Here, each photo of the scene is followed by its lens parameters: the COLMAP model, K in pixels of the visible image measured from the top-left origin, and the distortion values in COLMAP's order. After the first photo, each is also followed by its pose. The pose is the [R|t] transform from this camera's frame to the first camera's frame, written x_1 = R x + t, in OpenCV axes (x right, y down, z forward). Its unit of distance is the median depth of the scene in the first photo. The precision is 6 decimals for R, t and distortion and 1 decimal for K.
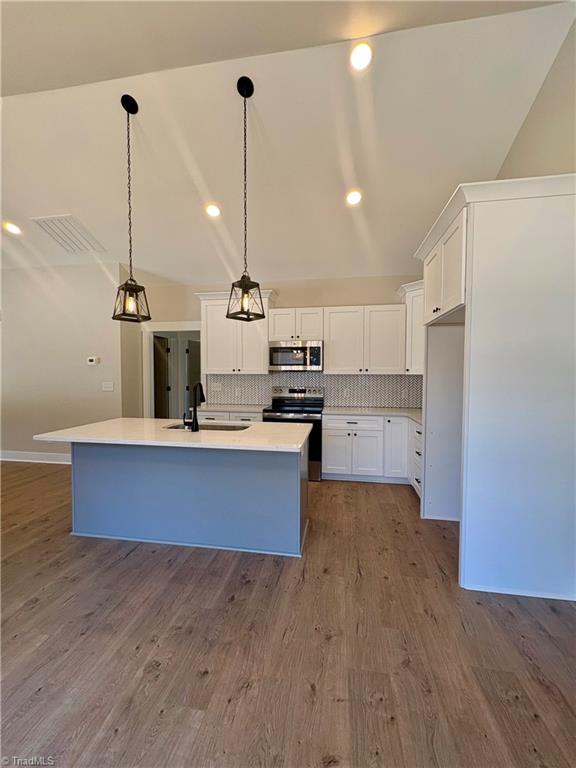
lens RADIAL K [[314.6, 0, 301.9], [0, 314.6, 380.3], [0, 0, 1]] dist [0.001865, -0.000096]
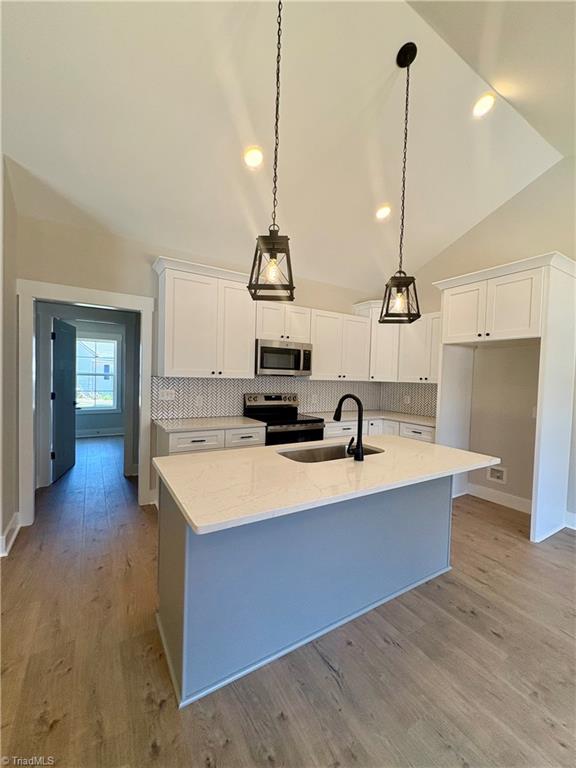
lens RADIAL K [[314.6, 0, 302.7], [0, 314.6, 380.0], [0, 0, 1]] dist [0.001865, -0.000096]
pose [[0.755289, 0.013687, 0.655249, -0.822200], [-0.009232, 0.999905, -0.010244, -0.013717], [-0.655327, 0.001688, 0.755343, 0.452680]]
